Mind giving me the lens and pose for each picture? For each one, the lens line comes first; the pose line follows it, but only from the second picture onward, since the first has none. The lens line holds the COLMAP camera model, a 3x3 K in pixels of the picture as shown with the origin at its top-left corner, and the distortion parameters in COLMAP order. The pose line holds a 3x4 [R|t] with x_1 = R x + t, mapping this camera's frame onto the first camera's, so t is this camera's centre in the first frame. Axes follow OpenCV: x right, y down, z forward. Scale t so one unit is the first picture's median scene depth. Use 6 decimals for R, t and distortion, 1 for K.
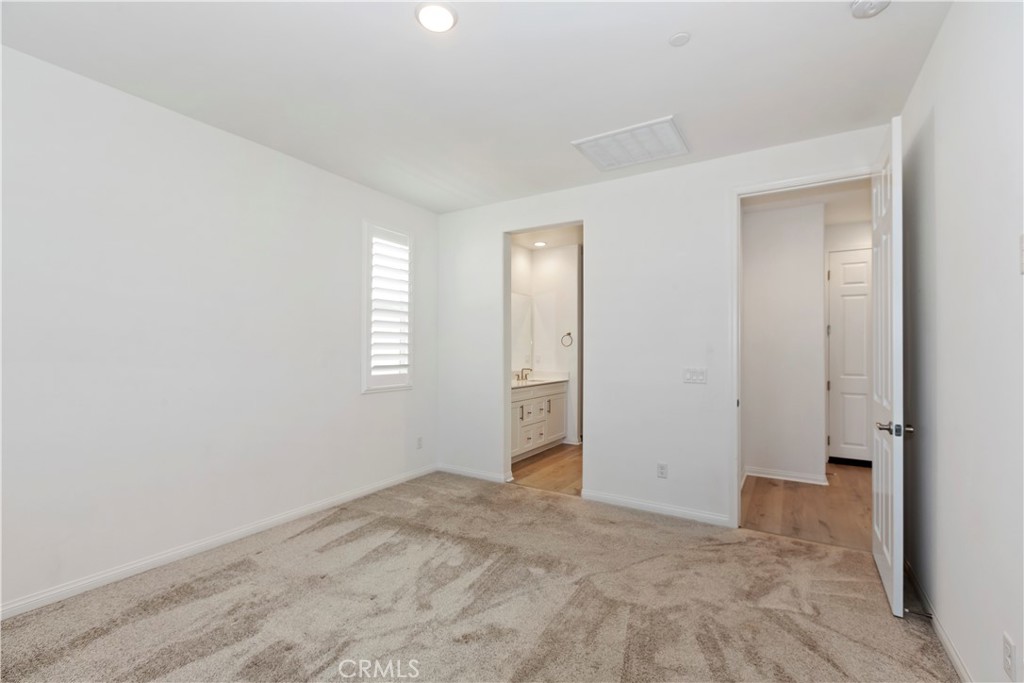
lens RADIAL K [[451.7, 0, 514.1], [0, 451.7, 349.1], [0, 0, 1]] dist [0.003089, 0.000413]
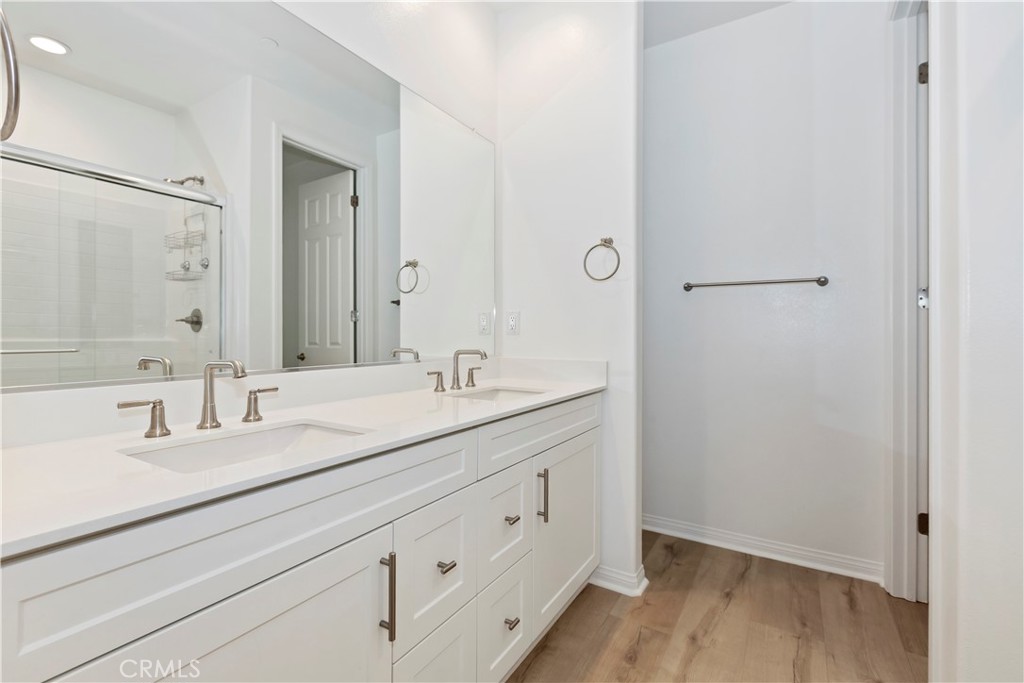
lens RADIAL K [[451.5, 0, 511.8], [0, 451.5, 336.8], [0, 0, 1]] dist [-0.000766, -0.000357]
pose [[0.999991, -0.002228, -0.003623, 0.055803], [0.002239, 0.999992, 0.003218, 0.032215], [0.003616, -0.003226, 0.999988, 0.689838]]
